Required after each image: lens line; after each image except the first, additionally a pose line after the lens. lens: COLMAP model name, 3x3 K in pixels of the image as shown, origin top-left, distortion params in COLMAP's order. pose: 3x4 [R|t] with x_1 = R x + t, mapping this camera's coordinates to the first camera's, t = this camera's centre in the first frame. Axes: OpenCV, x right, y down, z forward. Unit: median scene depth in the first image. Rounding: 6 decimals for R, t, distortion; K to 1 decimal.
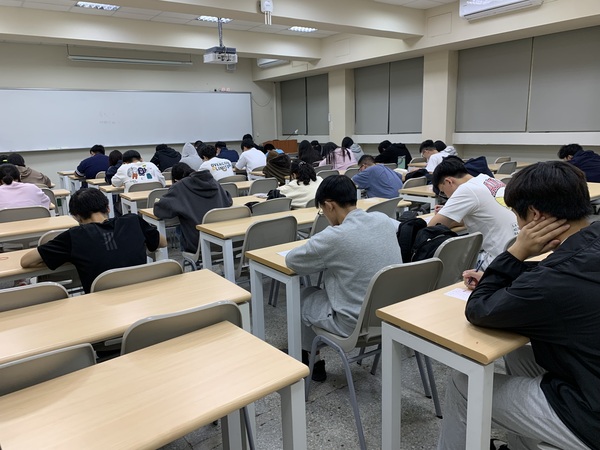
lens RADIAL K [[459.2, 0, 297.4], [0, 459.2, 231.6], [0, 0, 1]] dist [0.031434, -0.011230]
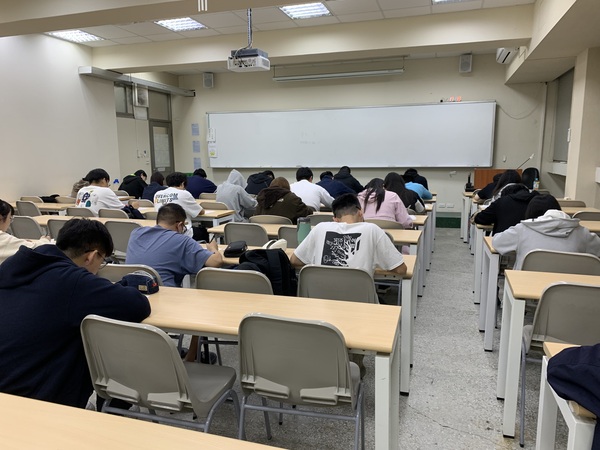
lens RADIAL K [[459.2, 0, 297.4], [0, 459.2, 231.6], [0, 0, 1]] dist [0.031434, -0.011230]
pose [[0.602473, 0.161492, -0.781630, 0.367181], [-0.185674, 0.980807, 0.059528, -0.109006], [0.776242, 0.109265, 0.620895, 0.414797]]
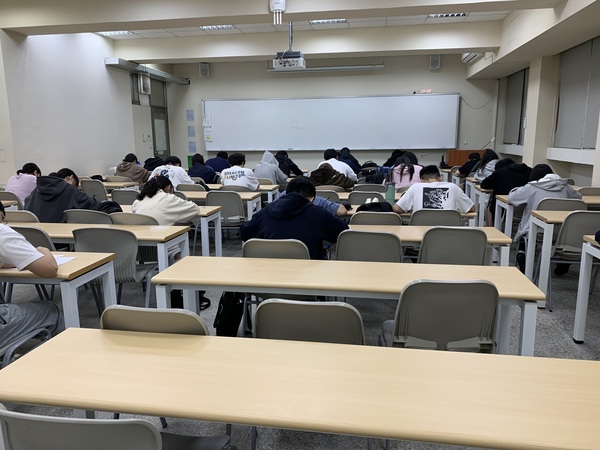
lens RADIAL K [[456.3, 0, 300.0], [0, 456.3, 225.0], [0, 0, 1]] dist [0.050379, -0.065831]
pose [[0.714621, 0.157300, -0.681596, 0.370330], [-0.166426, 0.984642, 0.052748, -0.070158], [0.679426, 0.075741, 0.729825, 0.239388]]
